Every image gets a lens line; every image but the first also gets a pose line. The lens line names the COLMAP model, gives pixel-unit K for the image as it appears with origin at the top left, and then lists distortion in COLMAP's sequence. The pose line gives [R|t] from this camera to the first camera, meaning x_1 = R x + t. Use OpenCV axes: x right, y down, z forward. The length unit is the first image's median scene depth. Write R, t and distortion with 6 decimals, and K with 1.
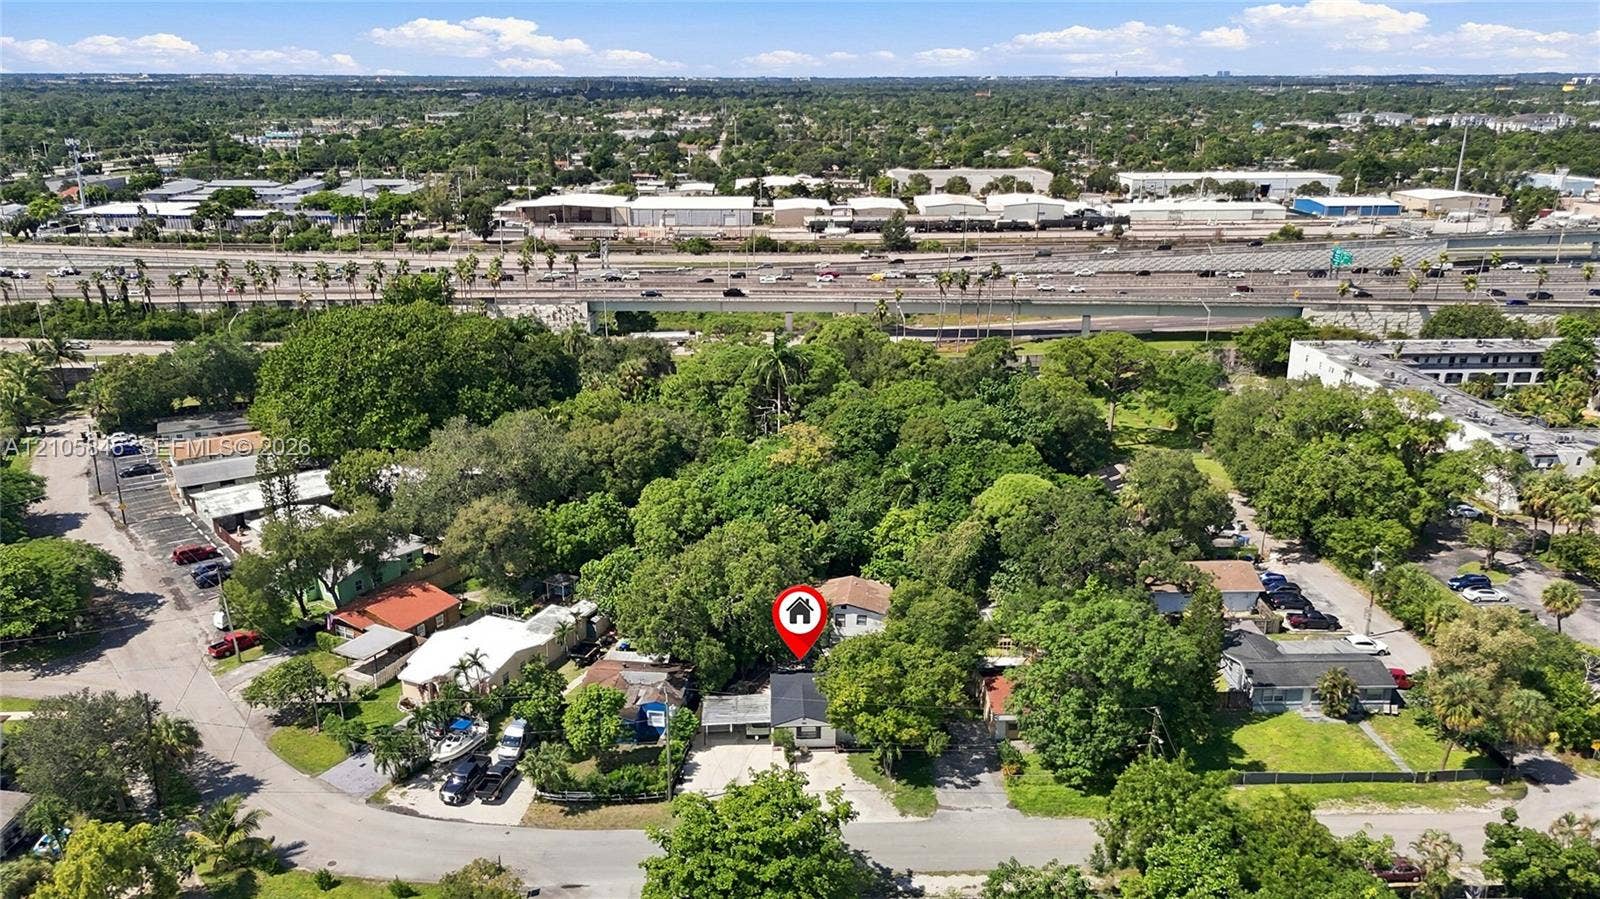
lens RADIAL K [[1205.3, 0, 800.3], [0, 1205.3, 449.6], [0, 0, 1]] dist [0.048223, -0.000076]
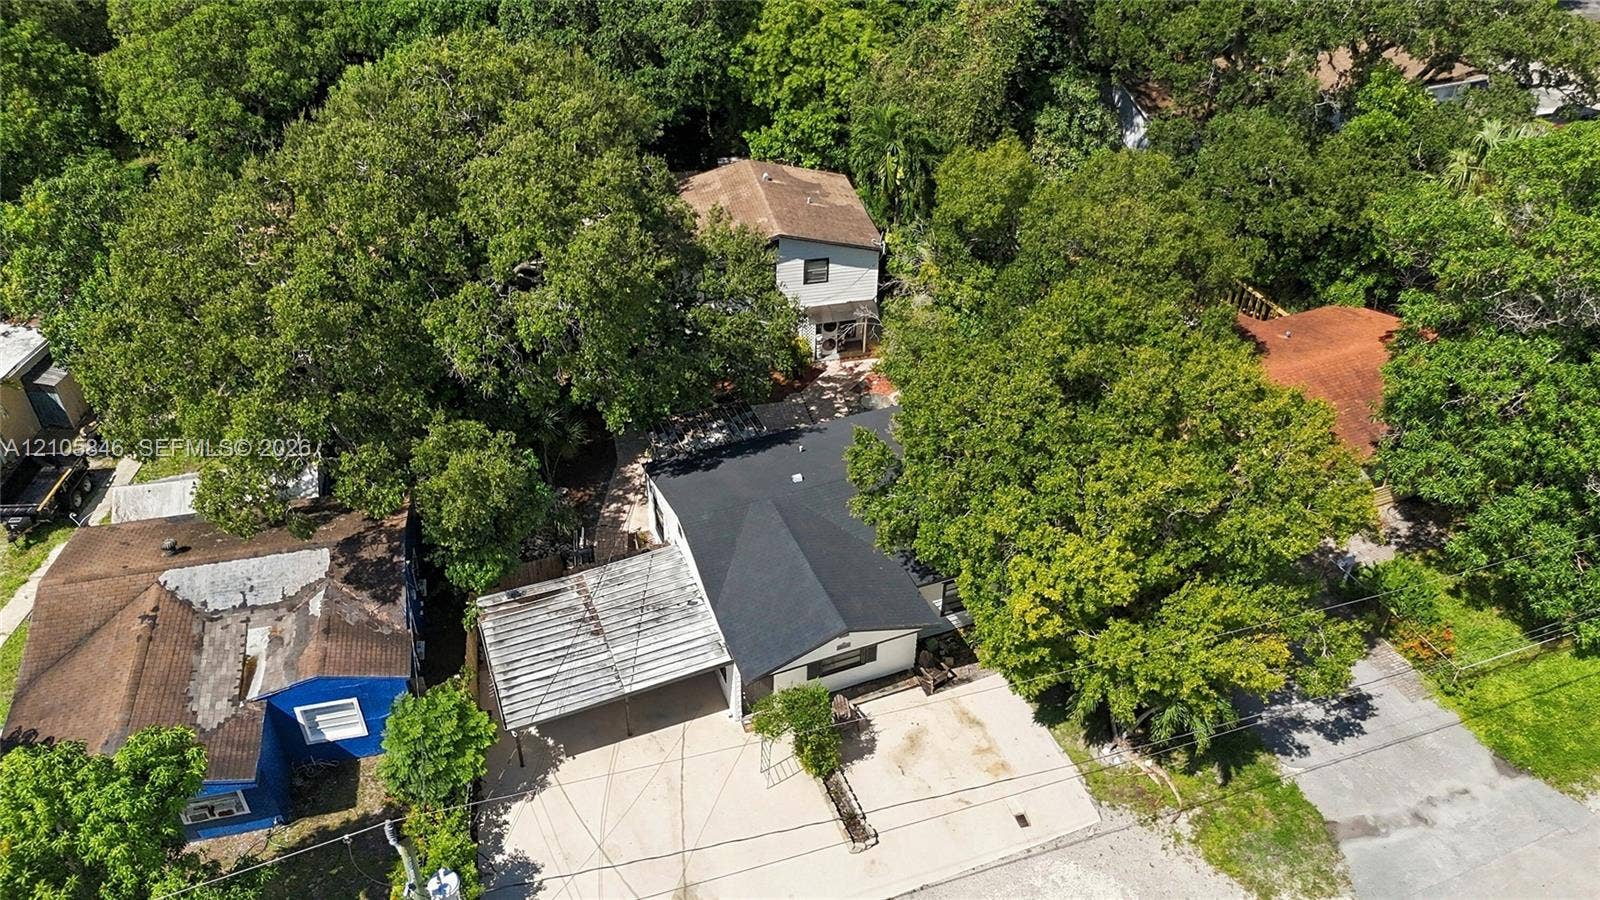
lens RADIAL K [[1205.3, 0, 799.8], [0, 1205.3, 451.2], [0, 0, 1]] dist [0.048223, -0.000076]
pose [[0.941603, -0.195239, 0.274344, -0.071601], [0.090686, 0.931679, 0.351782, 0.058700], [-0.324282, -0.306360, 0.894977, 0.639328]]
